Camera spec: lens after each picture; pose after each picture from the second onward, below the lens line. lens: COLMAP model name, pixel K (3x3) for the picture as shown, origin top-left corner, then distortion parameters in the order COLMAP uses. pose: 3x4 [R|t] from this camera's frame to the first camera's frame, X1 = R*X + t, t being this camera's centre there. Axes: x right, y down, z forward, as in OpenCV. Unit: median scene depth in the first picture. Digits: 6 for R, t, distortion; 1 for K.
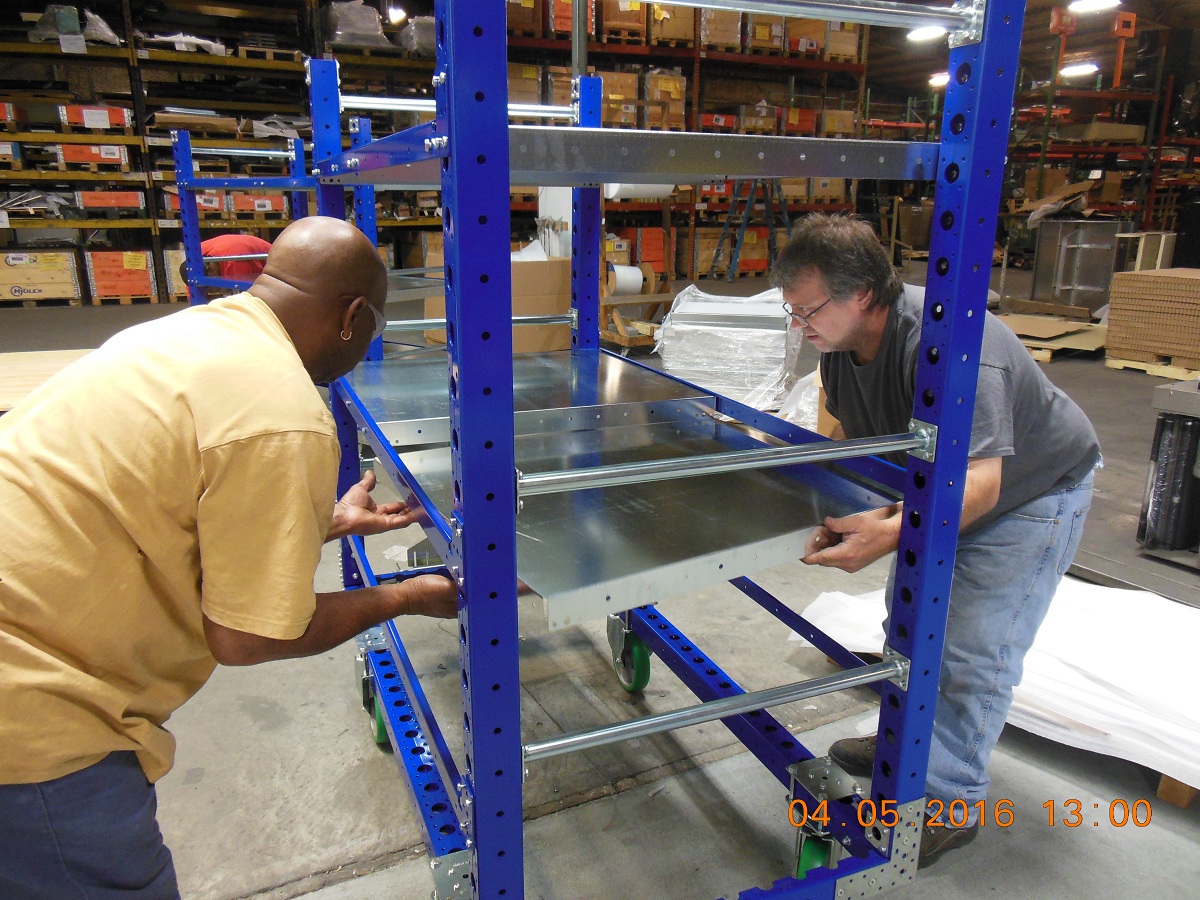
lens RADIAL K [[890.2, 0, 599.5], [0, 890.2, 452.3], [0, 0, 1]] dist [0.005807, -0.004118]
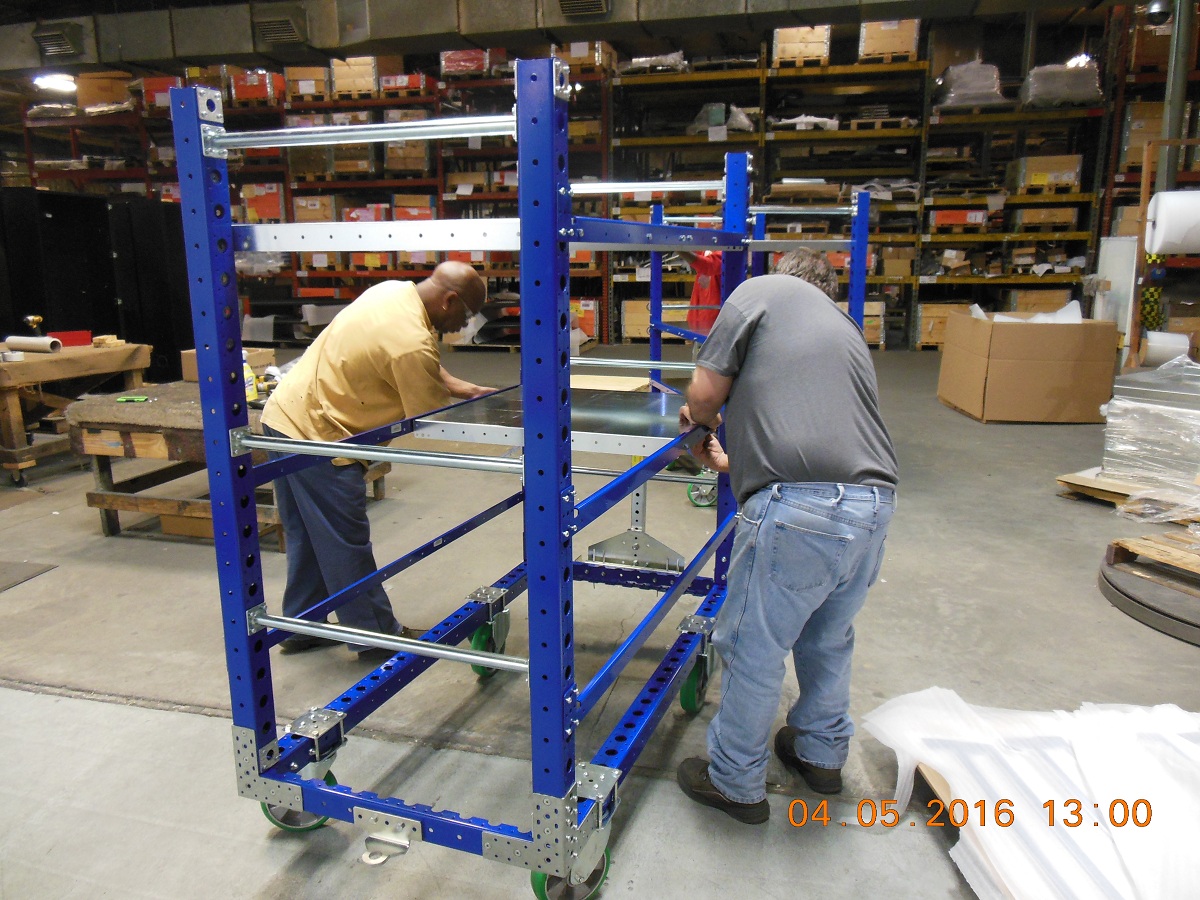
lens RADIAL K [[890.2, 0, 599.9], [0, 890.2, 446.2], [0, 0, 1]] dist [0.005807, -0.004118]
pose [[0.725650, 0.136048, -0.674480, 0.161759], [-0.183481, 0.983023, 0.000882, -0.005908], [0.663149, 0.123115, 0.738293, 0.036636]]
